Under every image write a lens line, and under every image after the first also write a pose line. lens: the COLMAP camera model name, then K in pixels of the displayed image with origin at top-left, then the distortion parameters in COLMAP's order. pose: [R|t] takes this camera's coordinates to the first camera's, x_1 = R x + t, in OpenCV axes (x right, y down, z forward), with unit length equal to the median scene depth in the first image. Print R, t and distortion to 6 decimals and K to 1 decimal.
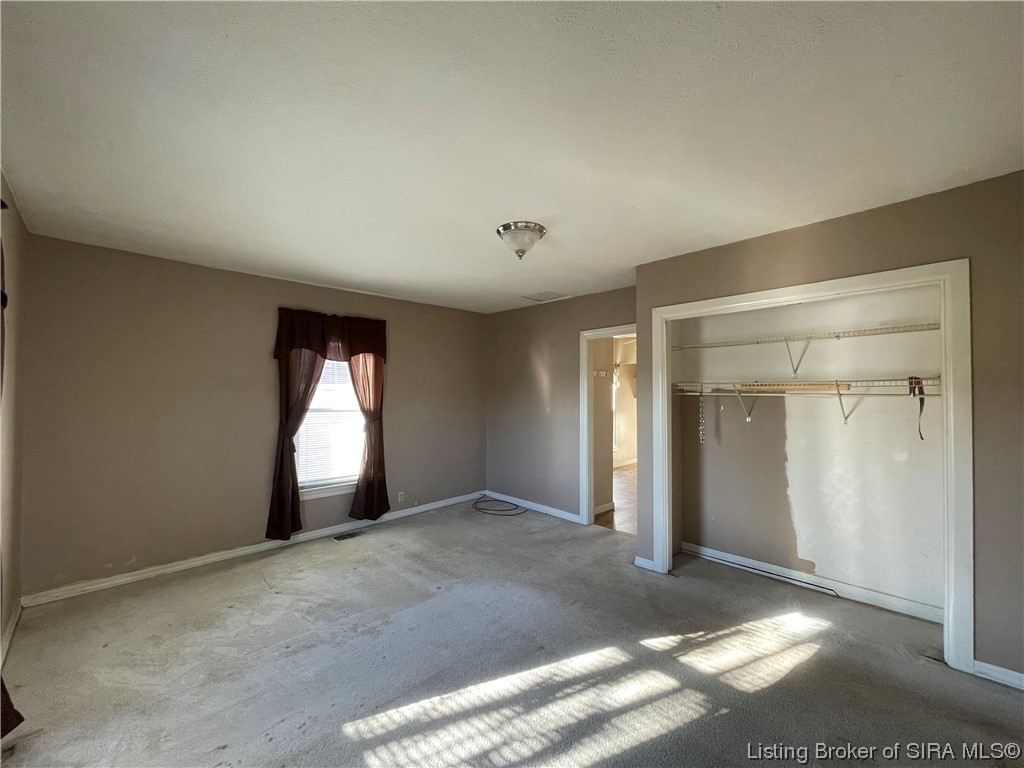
lens RADIAL K [[412.7, 0, 507.2], [0, 412.7, 386.7], [0, 0, 1]] dist [0.003762, 0.000274]
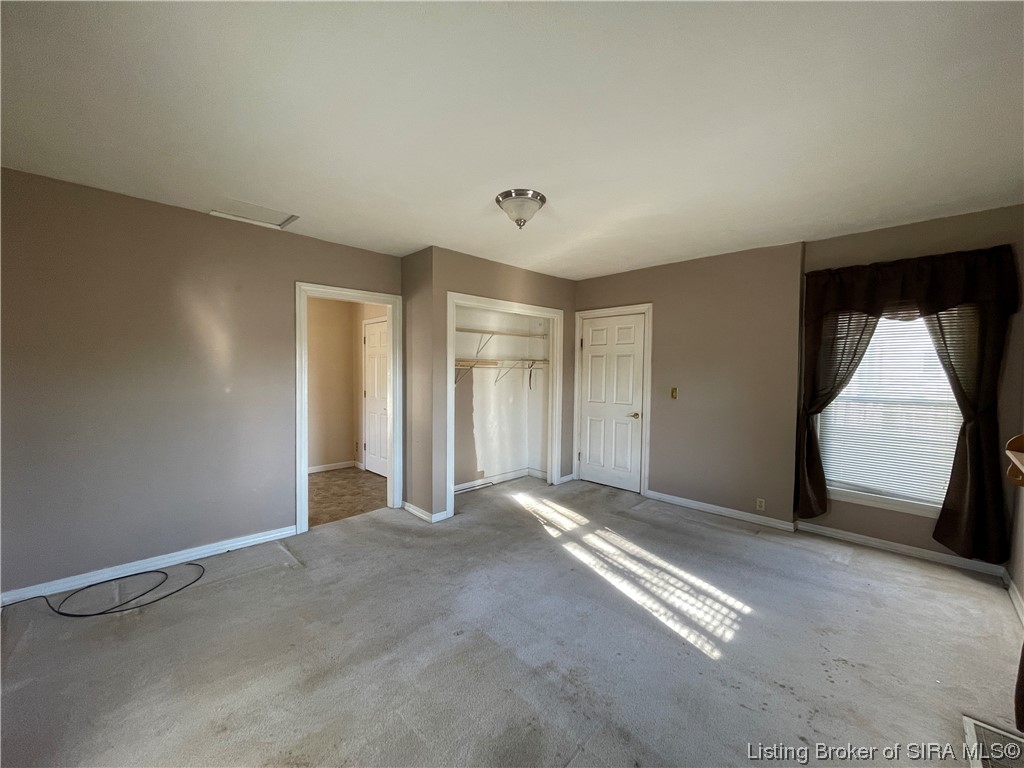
lens RADIAL K [[412.7, 0, 507.2], [0, 412.7, 383.5], [0, 0, 1]] dist [0.003762, 0.000274]
pose [[-0.005182, -0.035092, 0.999371, -0.919347], [-0.023856, 0.999104, 0.034958, 0.022912], [-0.999702, -0.023660, -0.006014, 0.976960]]
